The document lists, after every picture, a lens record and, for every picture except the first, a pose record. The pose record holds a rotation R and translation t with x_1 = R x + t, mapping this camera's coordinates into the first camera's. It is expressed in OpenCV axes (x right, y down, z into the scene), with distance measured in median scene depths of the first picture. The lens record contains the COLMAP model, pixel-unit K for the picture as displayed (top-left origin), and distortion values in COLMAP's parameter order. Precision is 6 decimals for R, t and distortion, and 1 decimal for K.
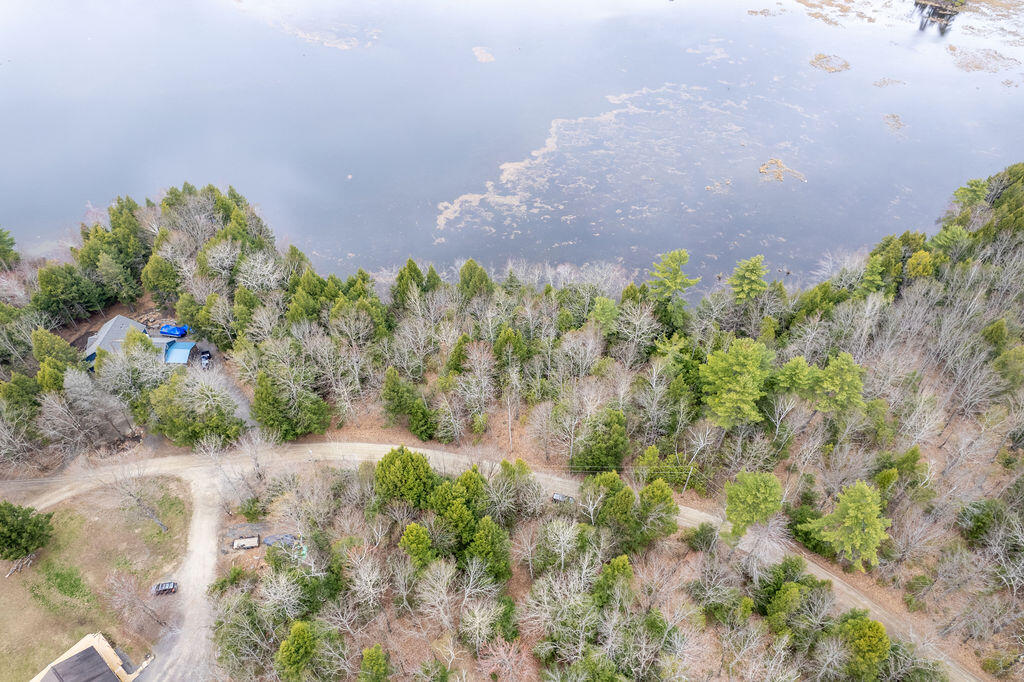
lens RADIAL K [[646.8, 0, 522.2], [0, 646.8, 346.4], [0, 0, 1]] dist [-0.085327, 0.076174]
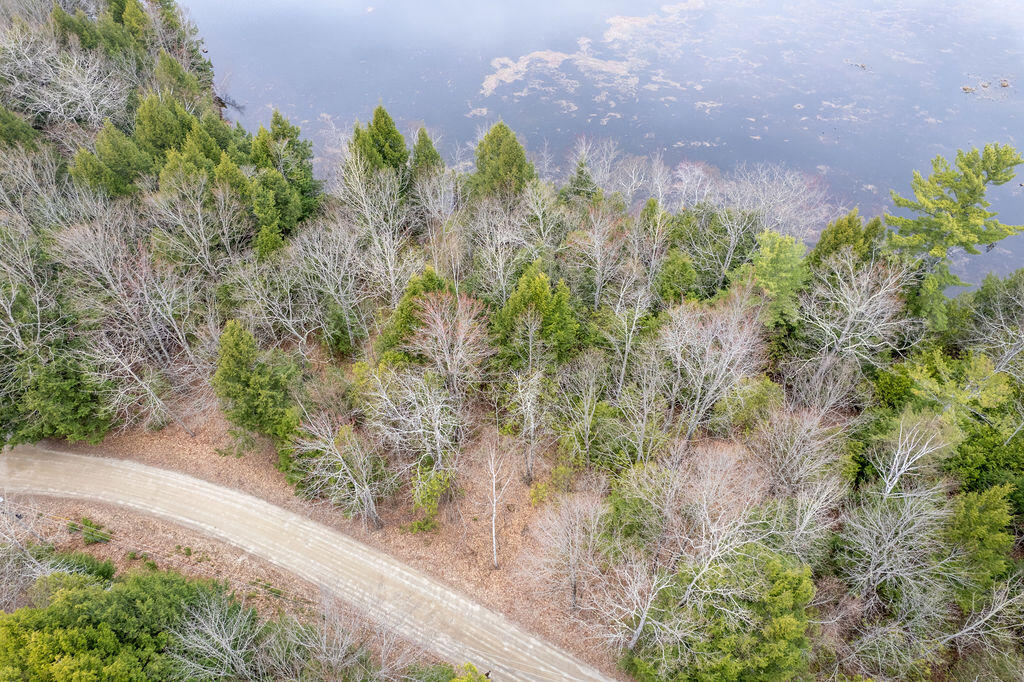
lens RADIAL K [[646.8, 0, 522.2], [0, 646.8, 346.4], [0, 0, 1]] dist [-0.085327, 0.076174]
pose [[0.976878, 0.164975, -0.135988, 0.027698], [-0.154743, 0.984485, 0.082725, -0.012073], [0.147526, -0.059769, 0.987251, 0.499199]]
